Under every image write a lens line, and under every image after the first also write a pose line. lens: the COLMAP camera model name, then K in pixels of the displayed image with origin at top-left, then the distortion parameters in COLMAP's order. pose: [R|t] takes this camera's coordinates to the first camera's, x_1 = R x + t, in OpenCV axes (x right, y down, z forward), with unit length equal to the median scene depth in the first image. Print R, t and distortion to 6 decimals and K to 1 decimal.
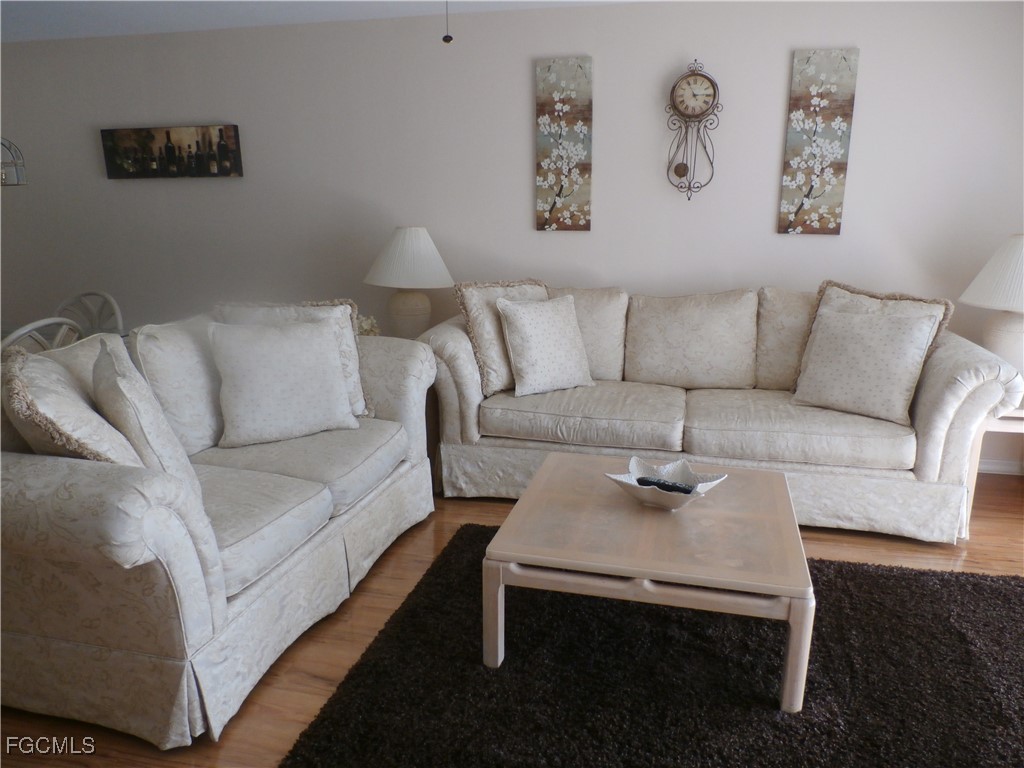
lens RADIAL K [[766.6, 0, 516.6], [0, 766.6, 384.4], [0, 0, 1]] dist [-0.033572, 0.014766]
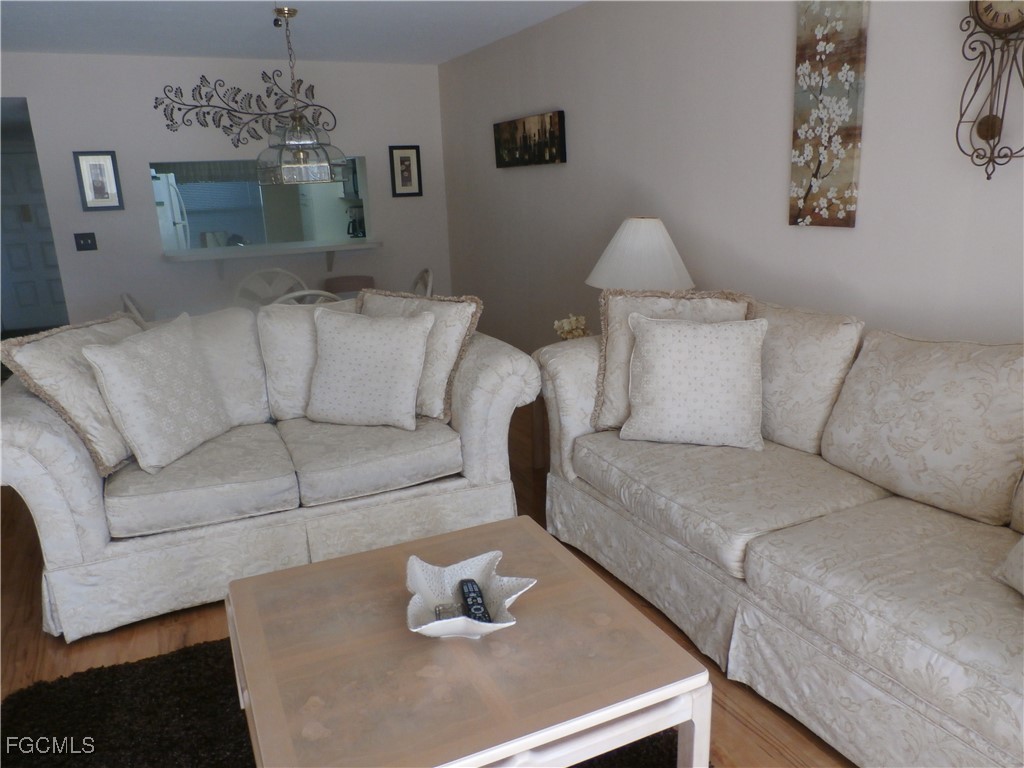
lens RADIAL K [[766.6, 0, 509.3], [0, 766.6, 385.7], [0, 0, 1]] dist [-0.033572, 0.014766]
pose [[0.629079, 0.179367, -0.756364, 0.448207], [-0.152049, 0.982612, 0.106559, -0.090988], [0.762326, 0.047970, 0.645413, 0.350498]]
